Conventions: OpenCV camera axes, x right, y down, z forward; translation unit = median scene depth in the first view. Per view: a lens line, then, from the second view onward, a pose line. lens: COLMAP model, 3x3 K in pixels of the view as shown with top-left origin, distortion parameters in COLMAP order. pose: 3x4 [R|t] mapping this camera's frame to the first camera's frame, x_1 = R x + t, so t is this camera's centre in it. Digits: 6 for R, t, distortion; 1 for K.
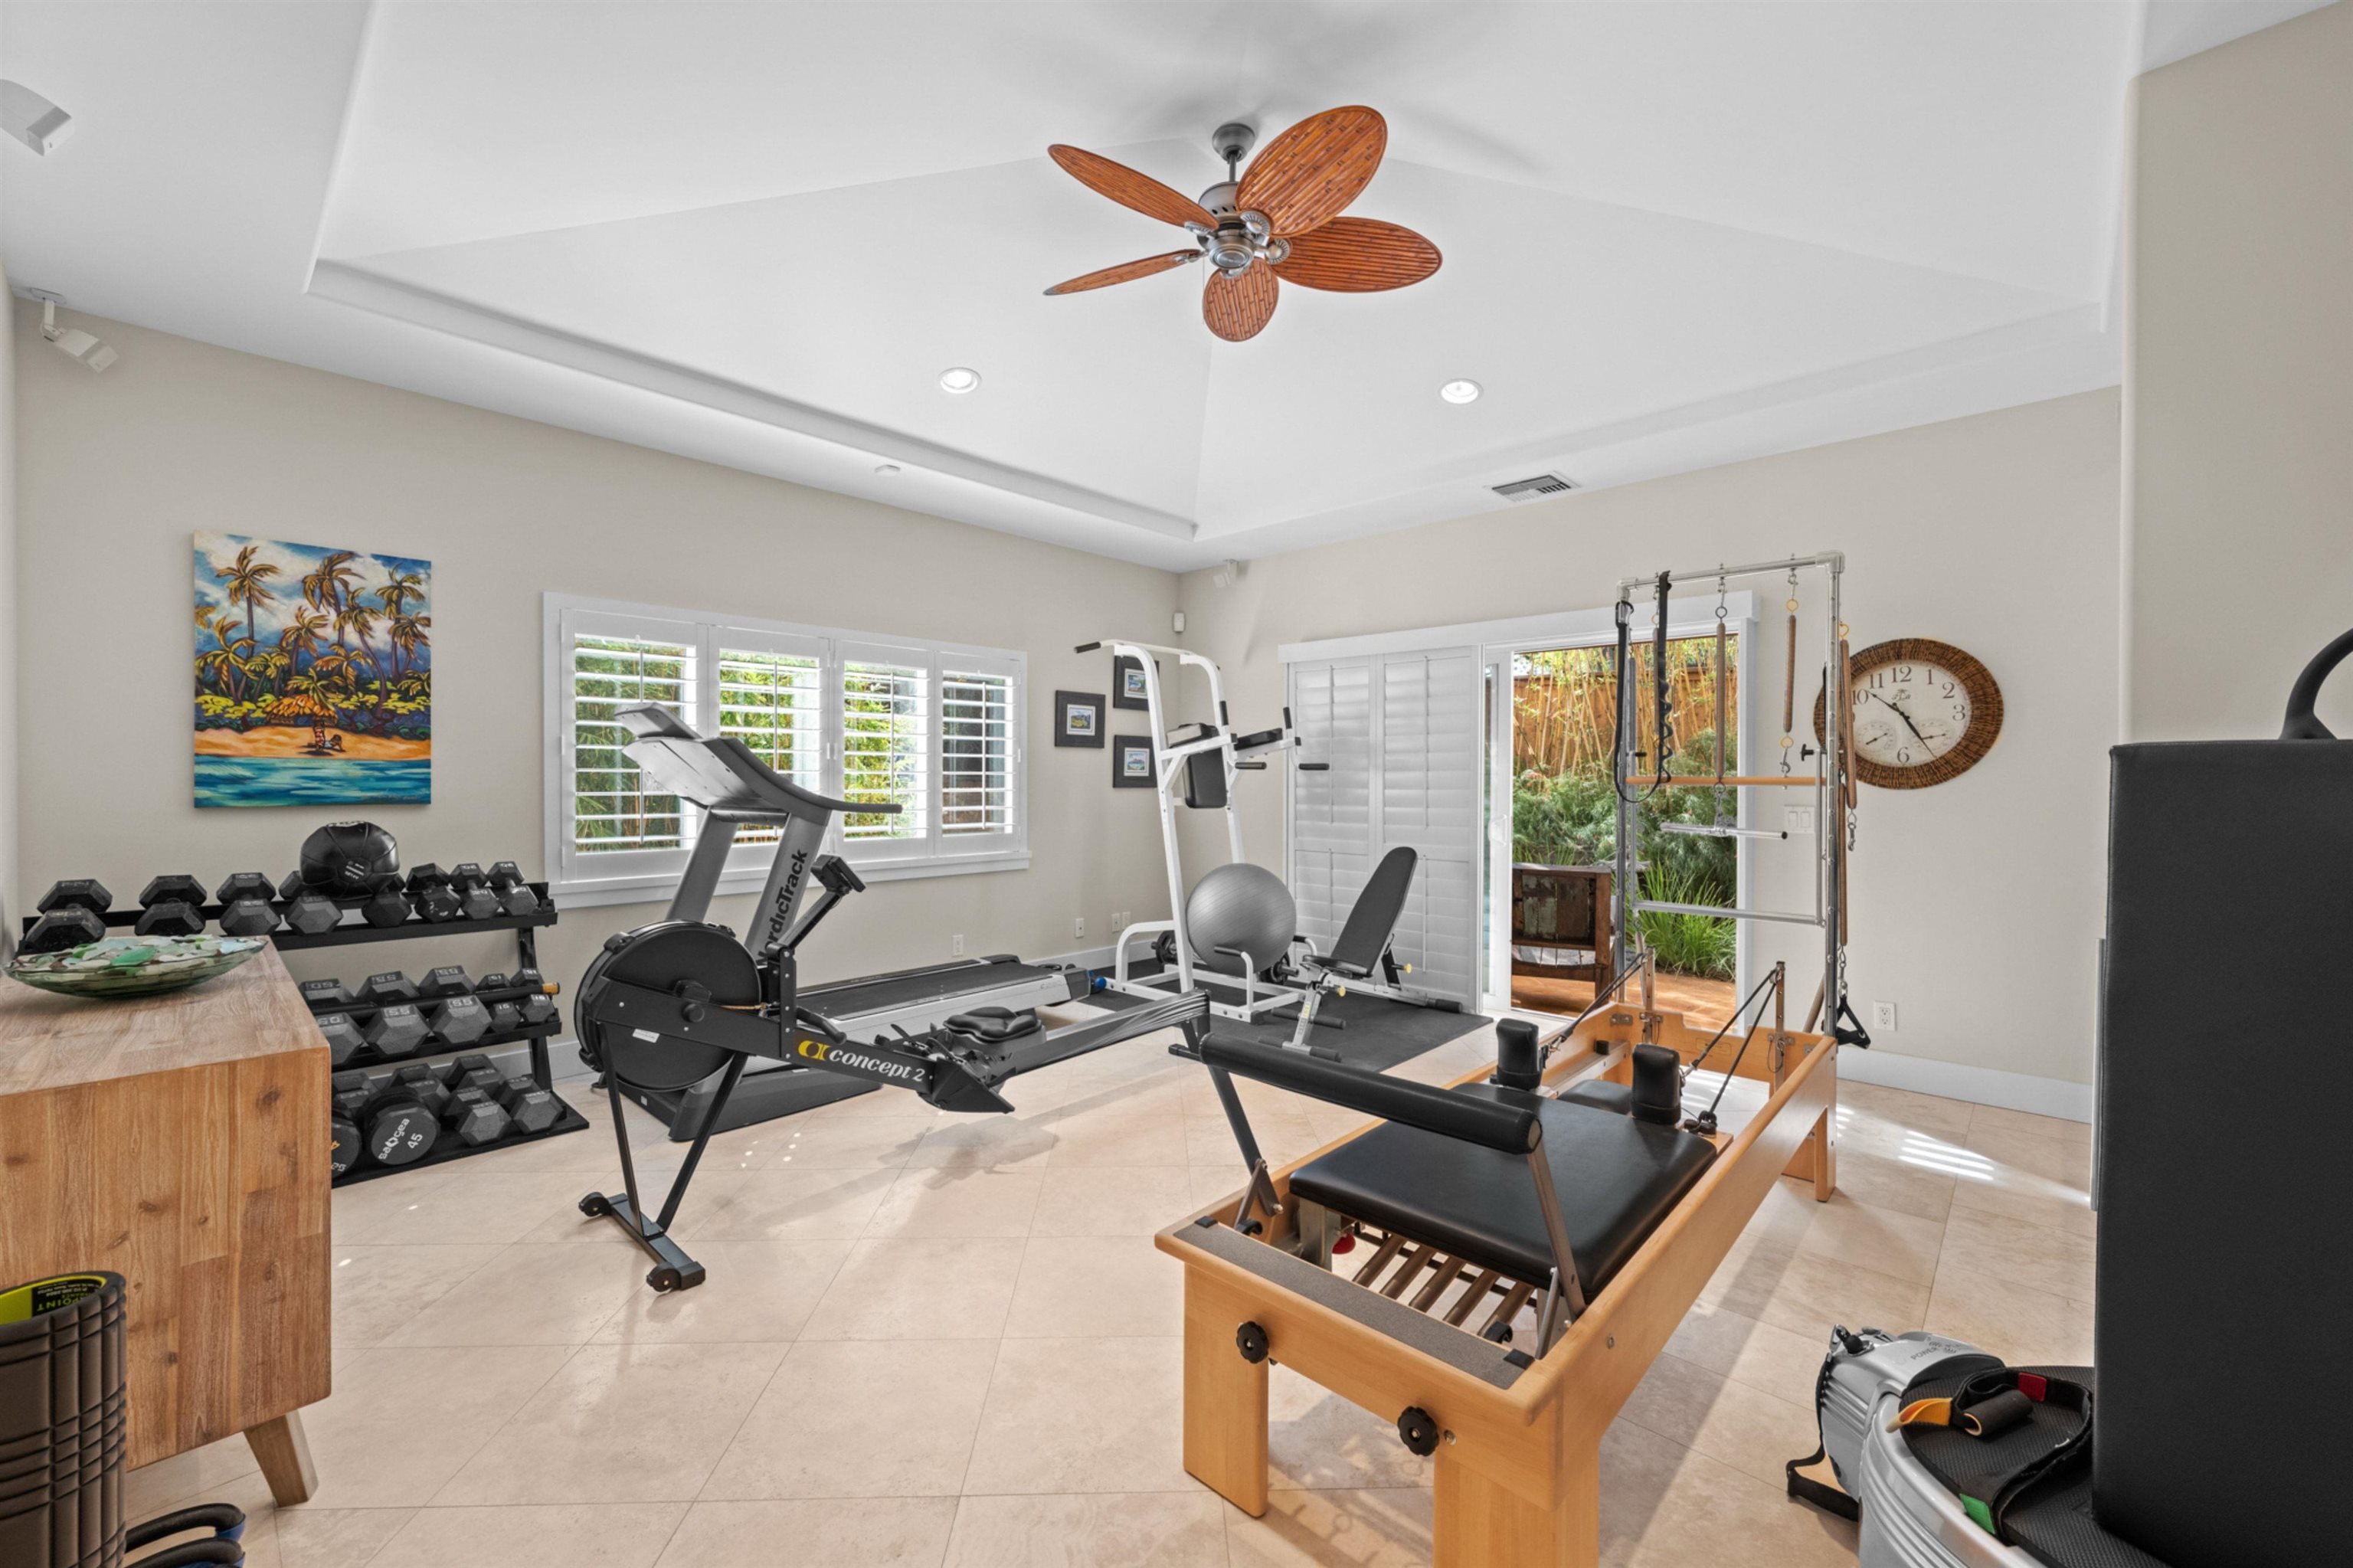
lens RADIAL K [[940.9, 0, 1181.8], [0, 940.9, 785.4], [0, 0, 1]] dist [0.001094, 0.000319]
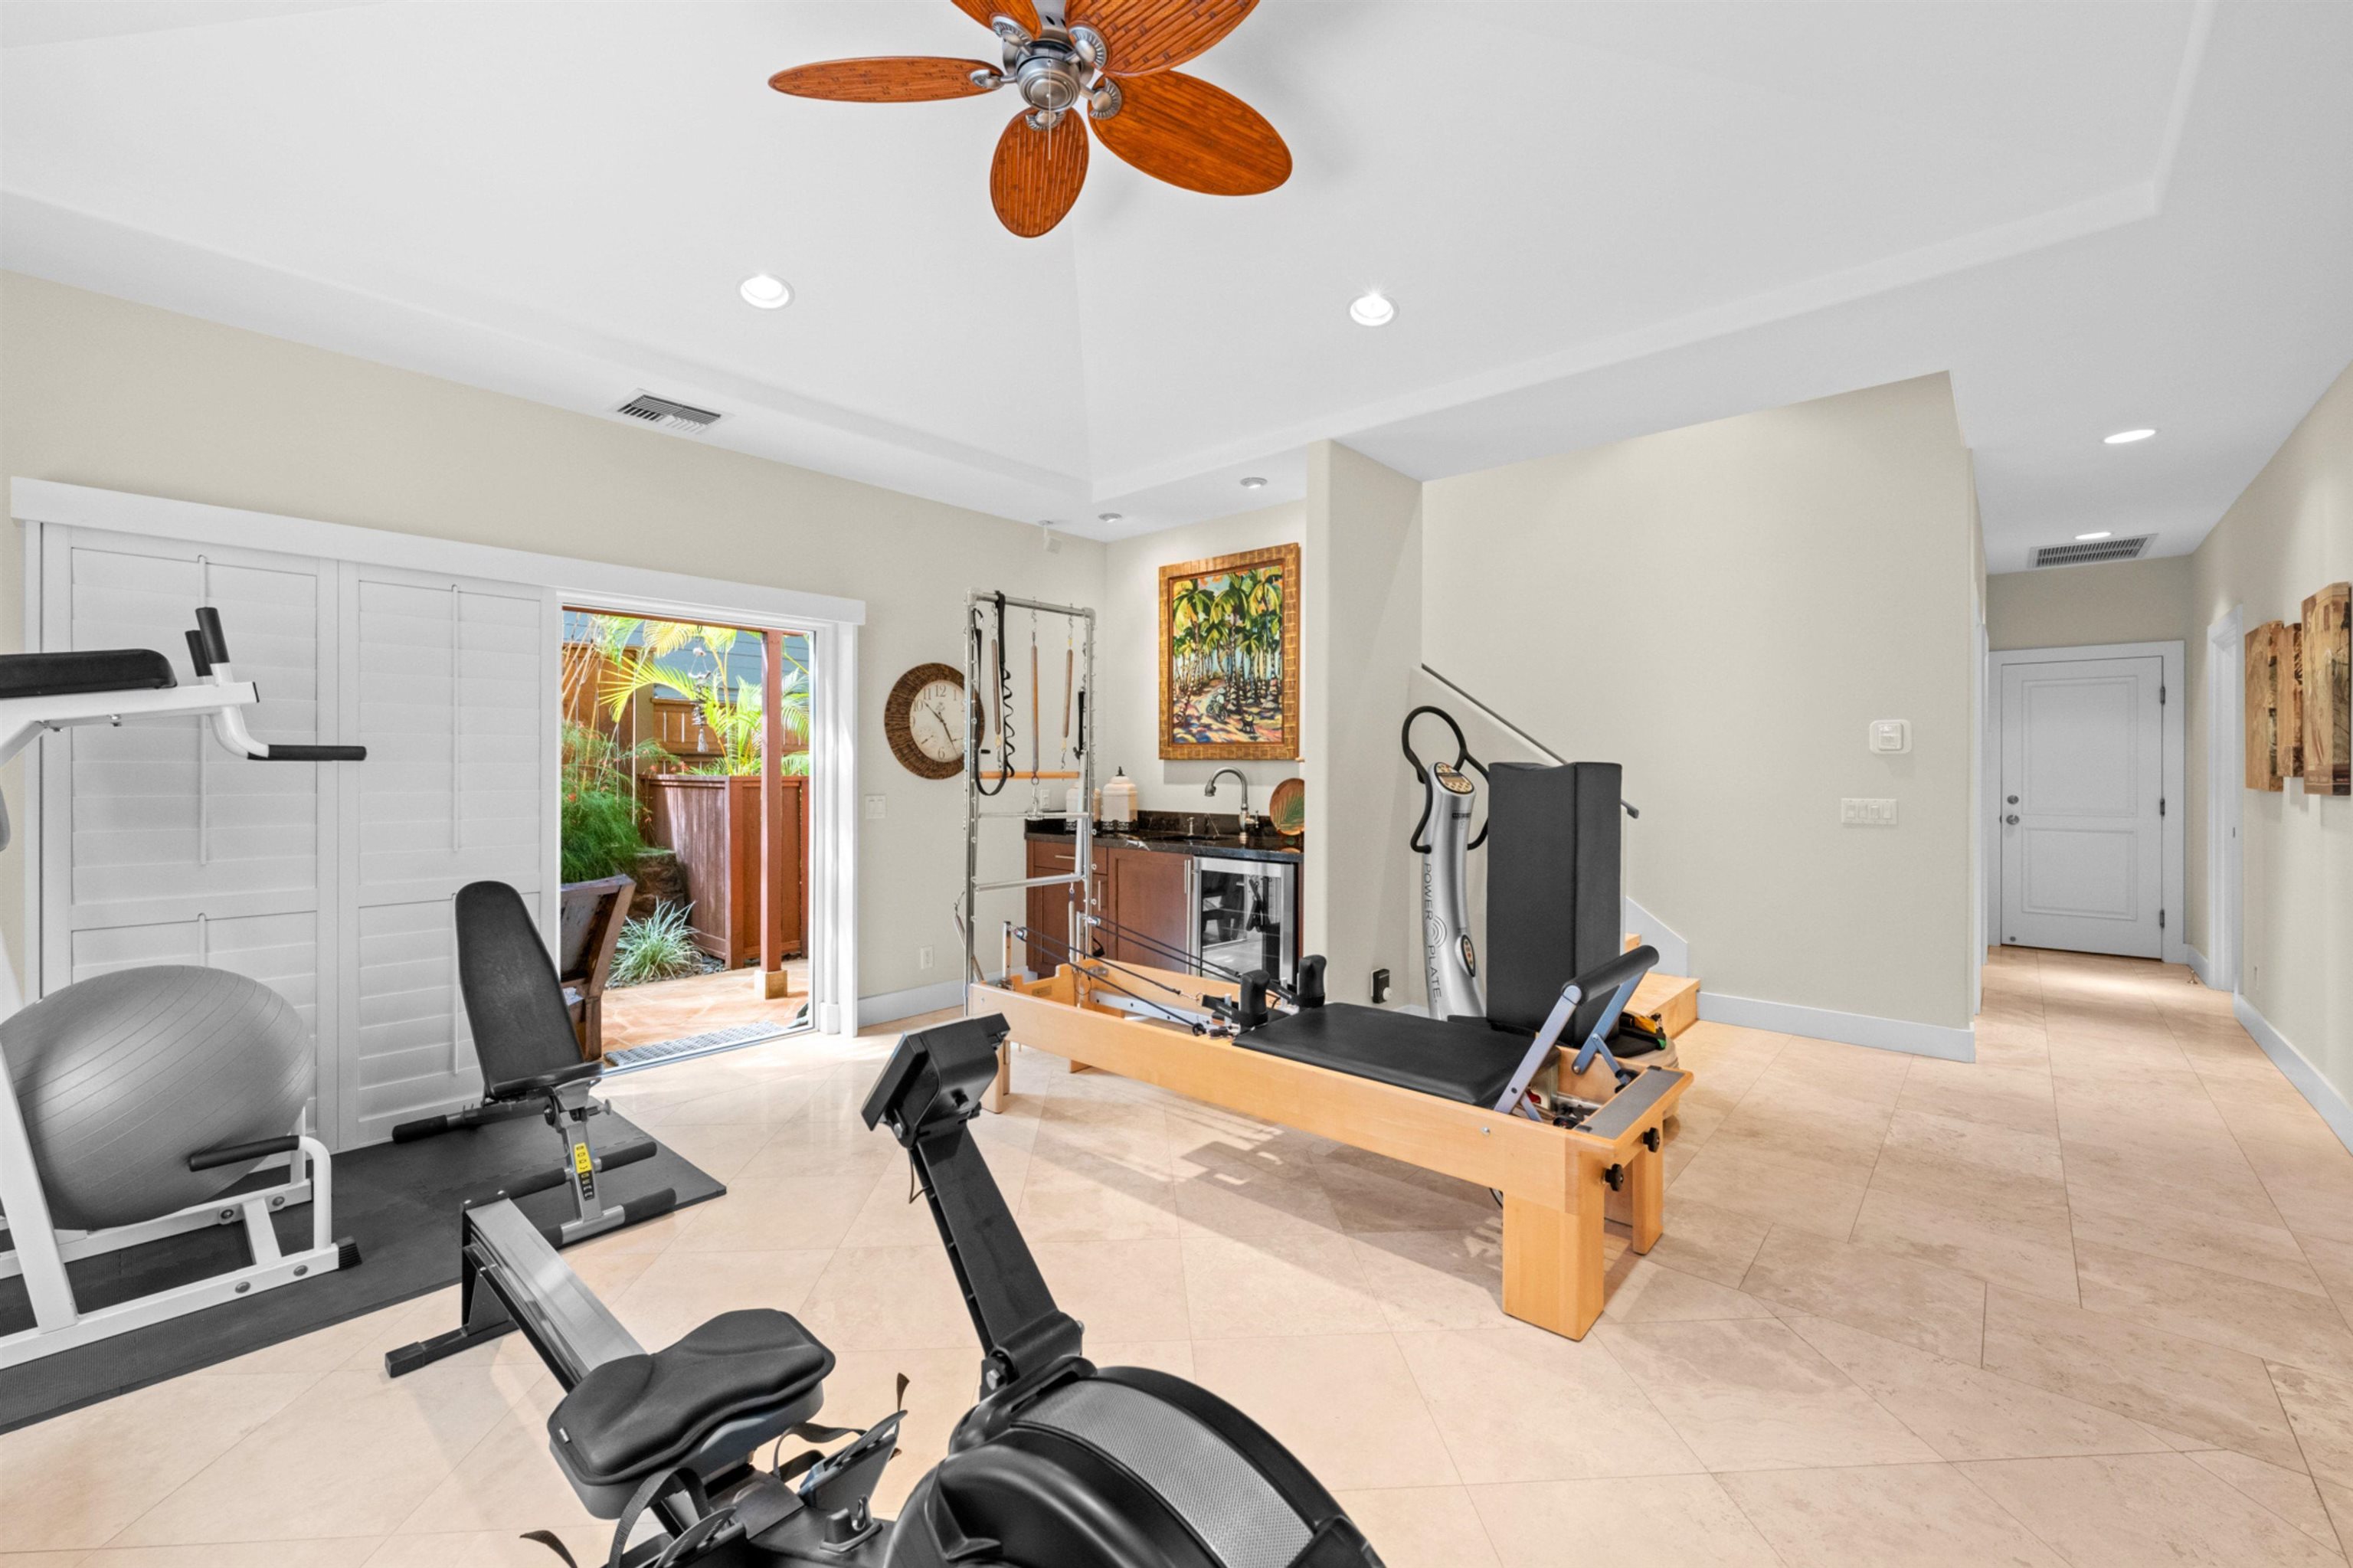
lens RADIAL K [[939.8, 0, 1183.8], [0, 939.8, 769.7], [0, 0, 1]] dist [-0.001200, -0.000316]
pose [[-0.035137, -0.008966, 0.999342, -0.550191], [0.001705, 0.999958, 0.009031, -0.019183], [-0.999381, 0.002021, -0.035121, 0.709930]]
